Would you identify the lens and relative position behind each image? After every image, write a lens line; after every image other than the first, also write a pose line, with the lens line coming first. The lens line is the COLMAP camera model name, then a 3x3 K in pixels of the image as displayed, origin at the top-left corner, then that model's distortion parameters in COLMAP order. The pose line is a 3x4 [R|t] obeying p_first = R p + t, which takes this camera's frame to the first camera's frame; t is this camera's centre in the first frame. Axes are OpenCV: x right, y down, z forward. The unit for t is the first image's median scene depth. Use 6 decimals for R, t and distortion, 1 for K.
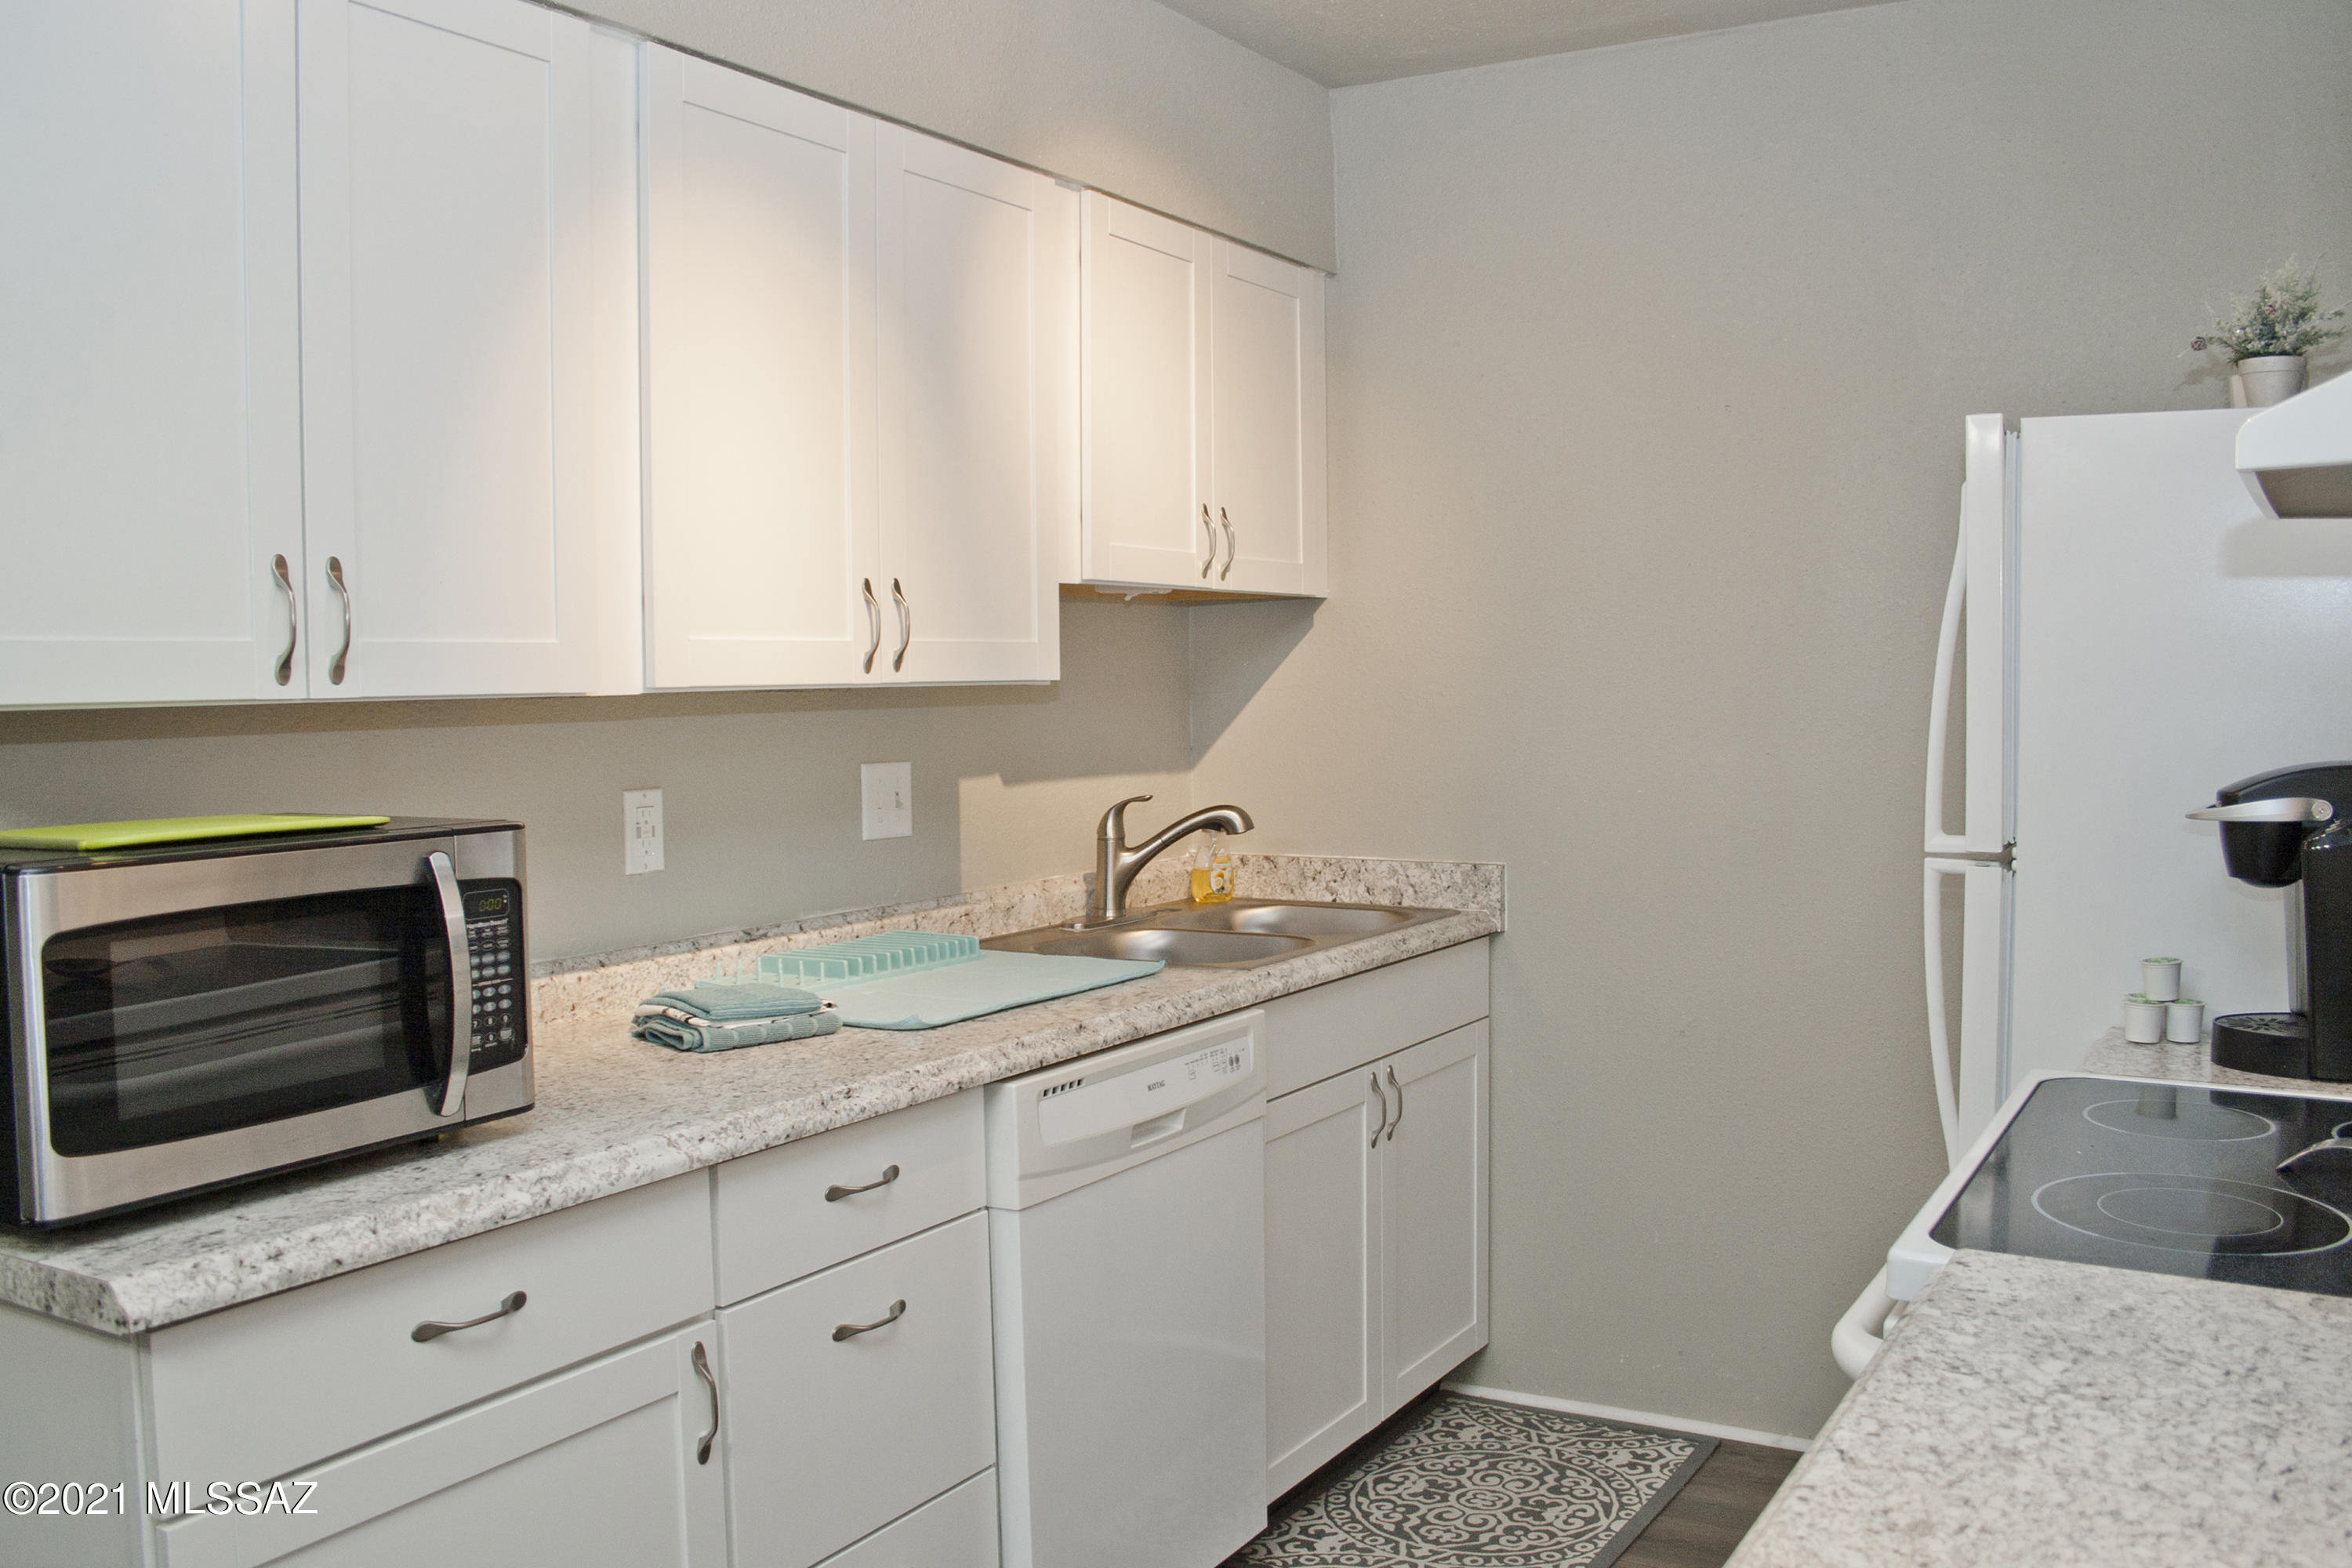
lens RADIAL K [[2045.9, 0, 1176.0], [0, 2045.9, 784.0], [0, 0, 1]] dist [-0.144746, 0.120831]
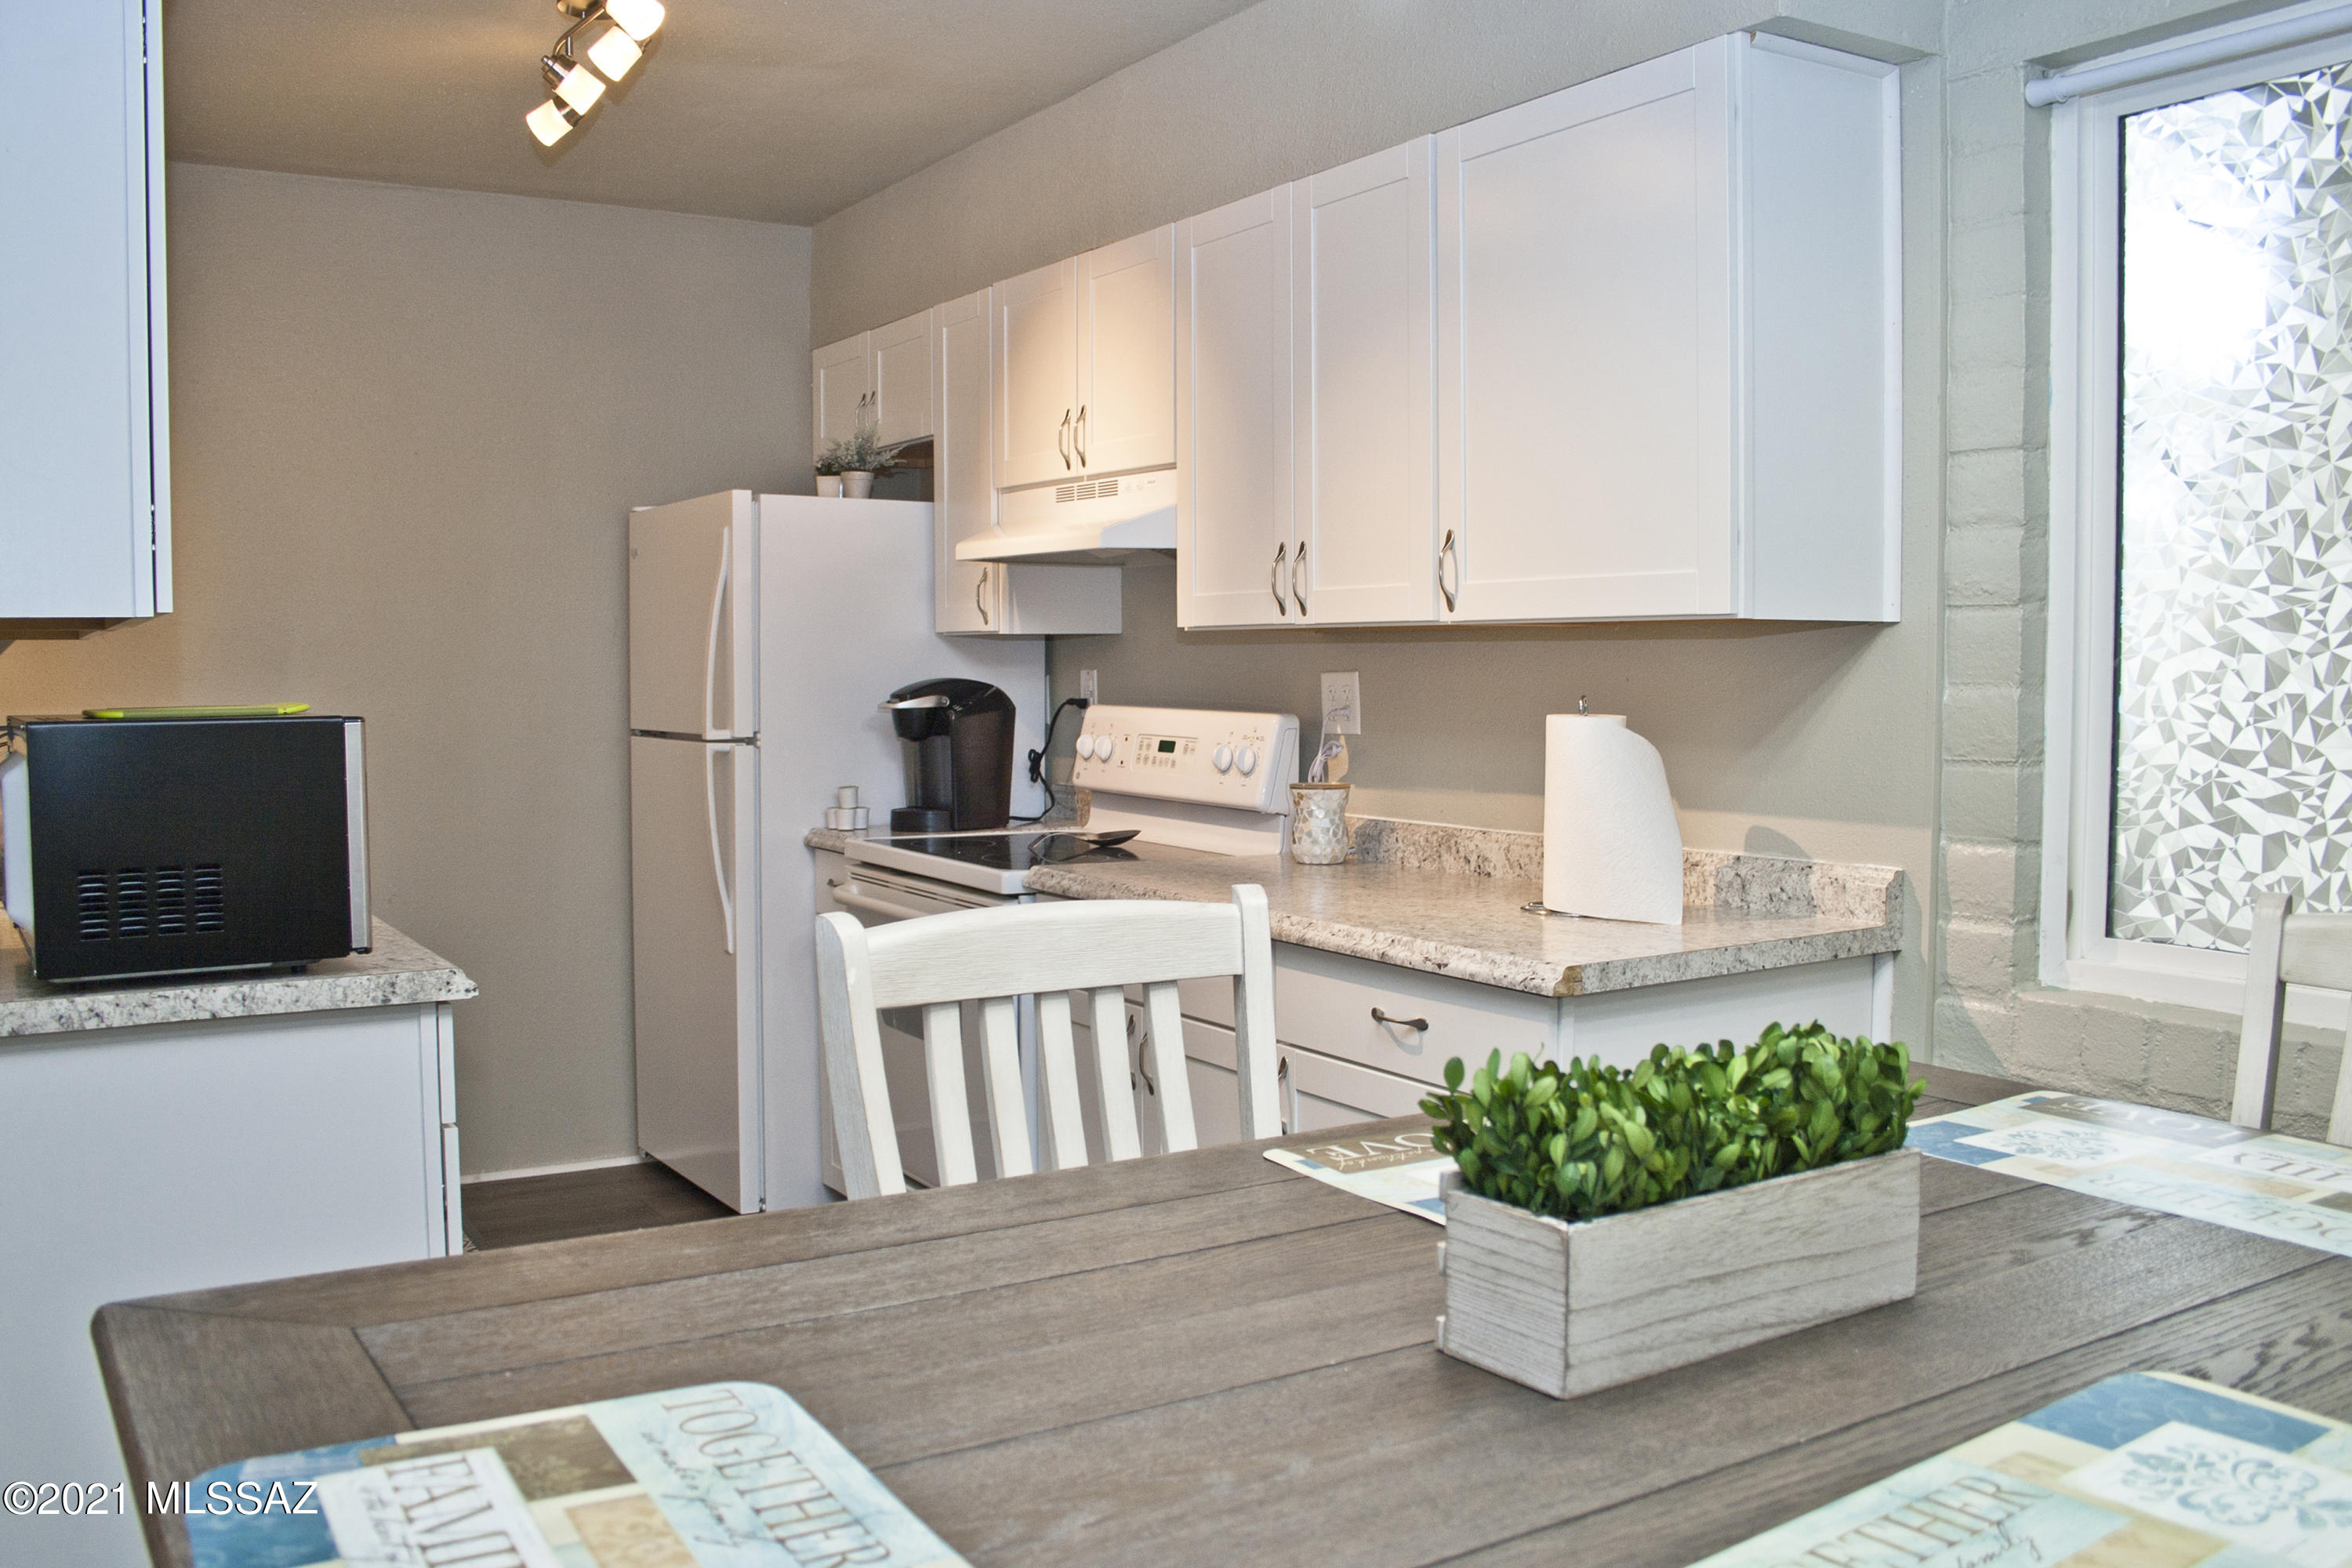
lens RADIAL K [[2045.9, 0, 1176.0], [0, 2045.9, 784.0], [0, 0, 1]] dist [-0.144746, 0.120831]
pose [[0.464242, -0.042043, 0.884710, -0.877594], [0.045852, 0.998674, 0.023399, 0.044710], [-0.884521, 0.029703, 0.465554, -0.146839]]
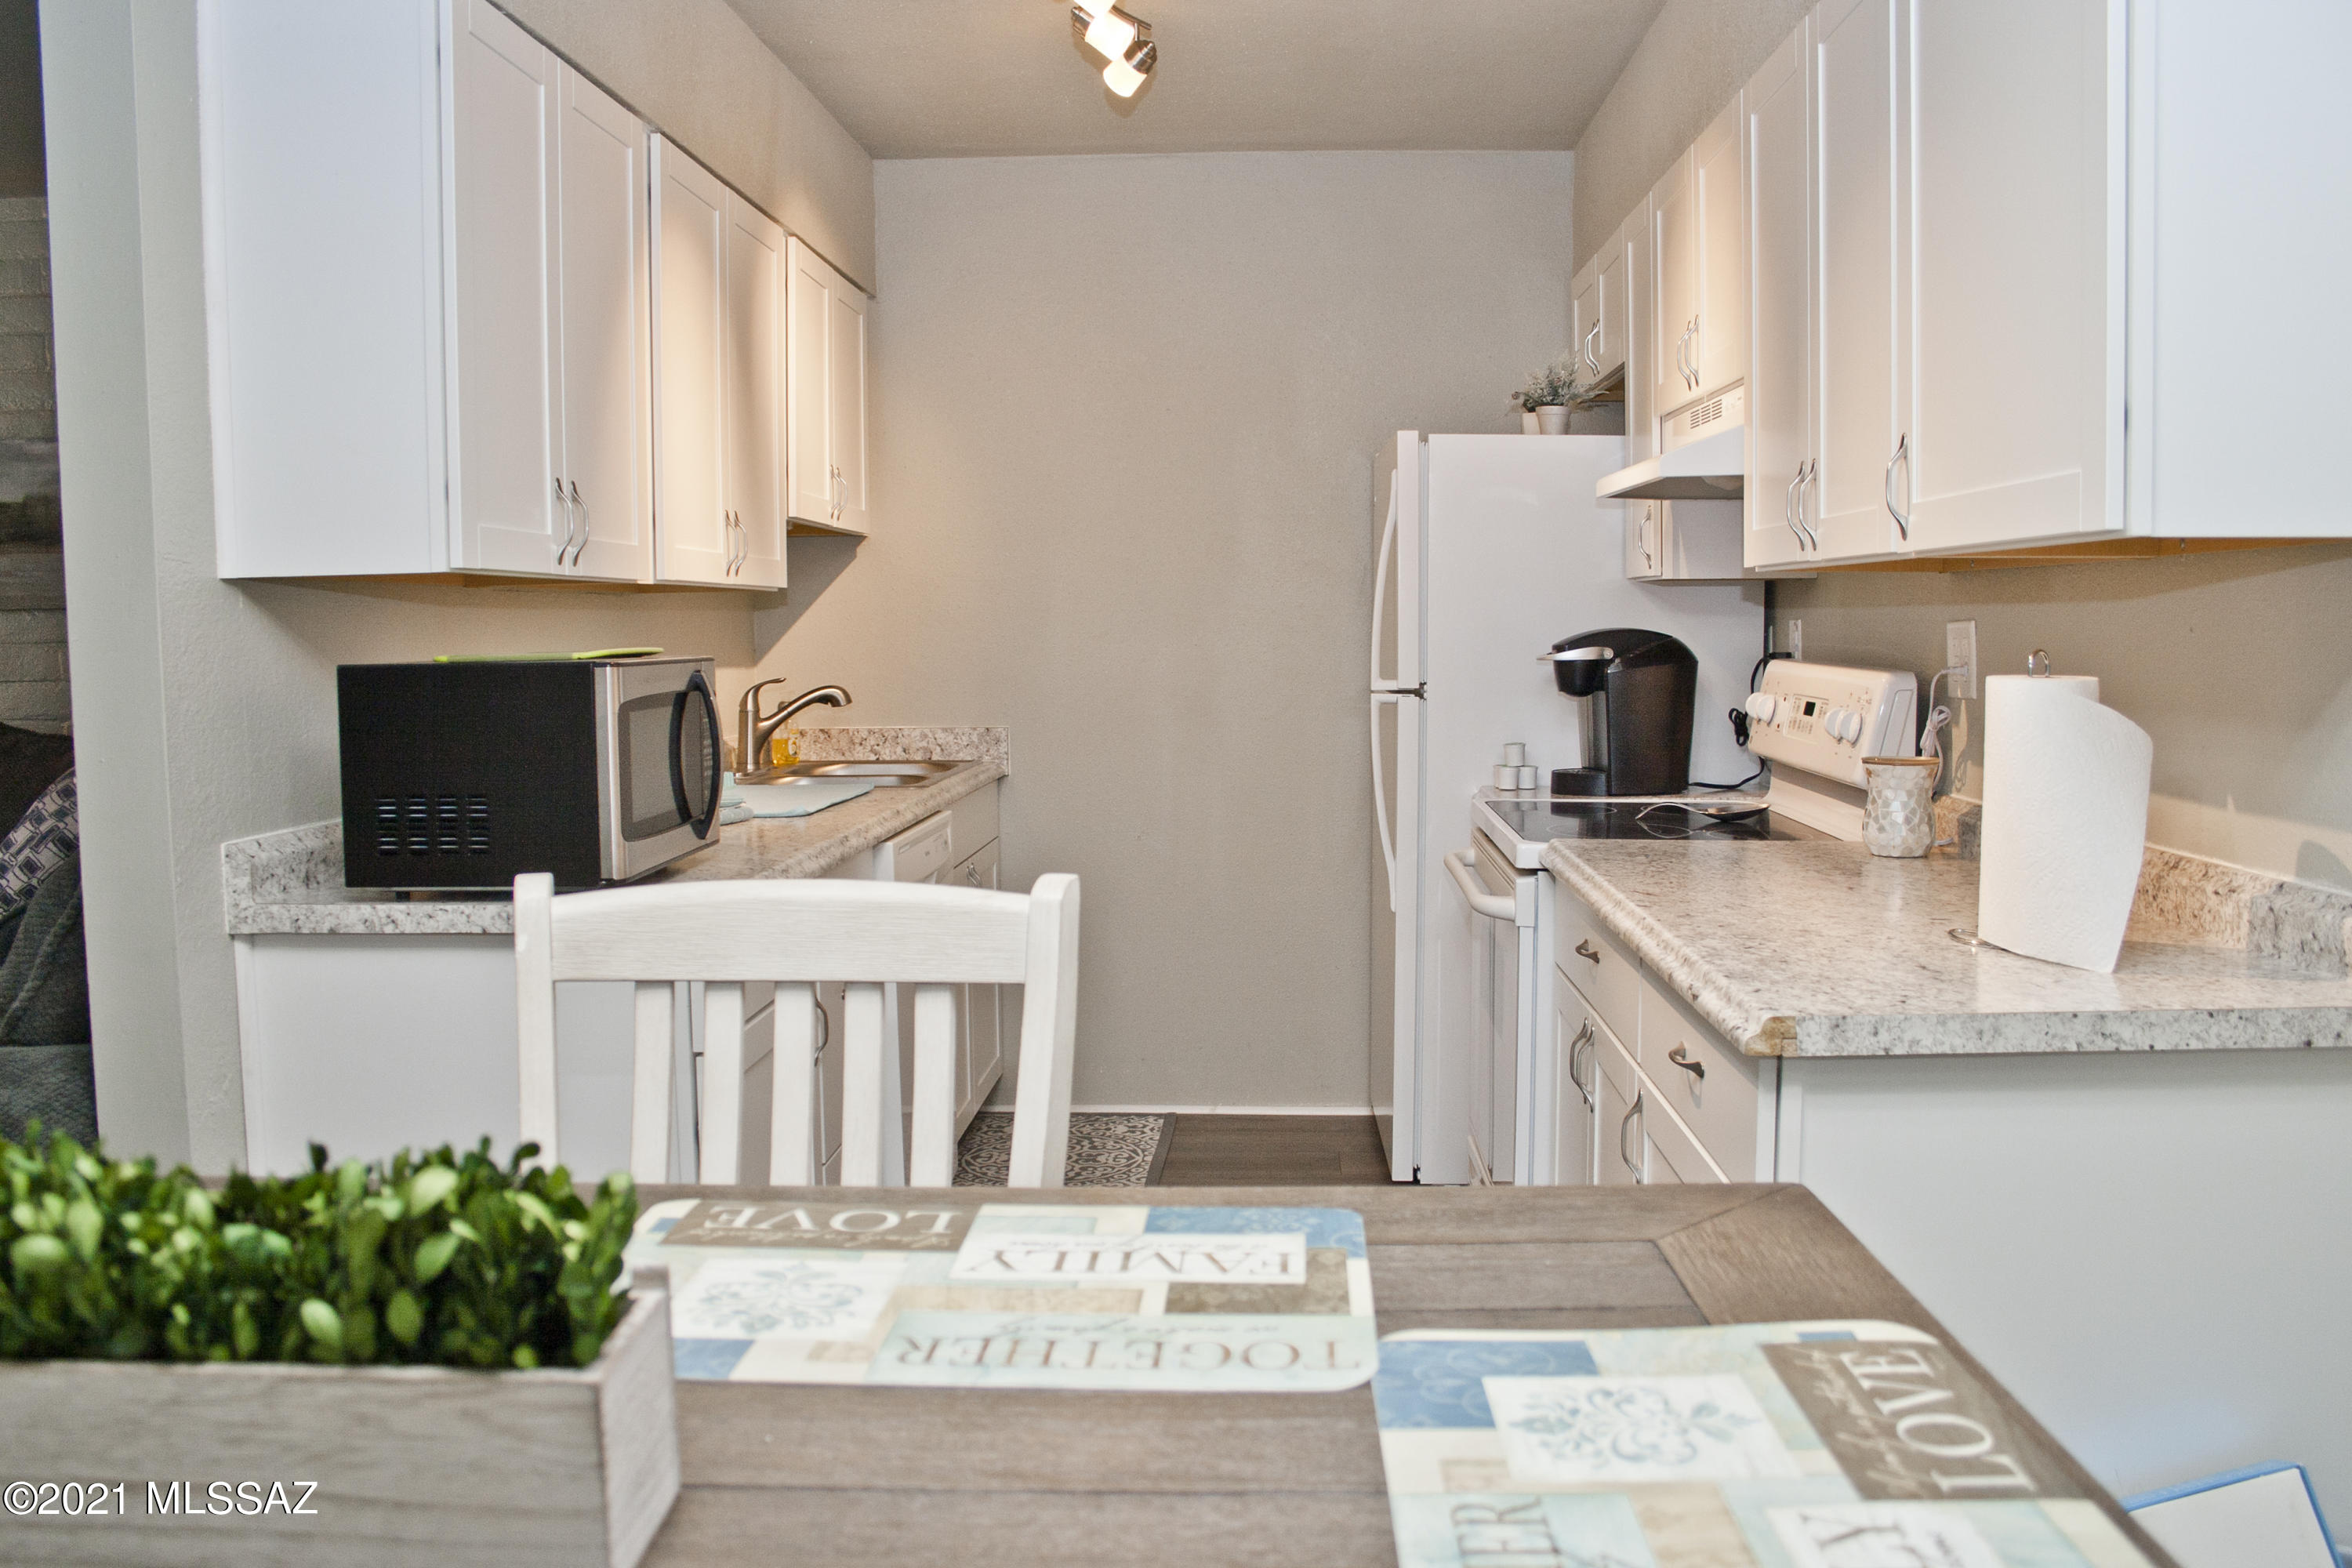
lens RADIAL K [[1981.4, 0, 1176.0], [0, 1981.4, 784.0], [0, 0, 1]] dist [-0.136770, 0.107120]
pose [[0.884043, -0.033167, 0.466227, -0.485372], [0.022935, 0.999356, 0.027604, 0.056306], [-0.466842, -0.013711, 0.884234, -0.341956]]
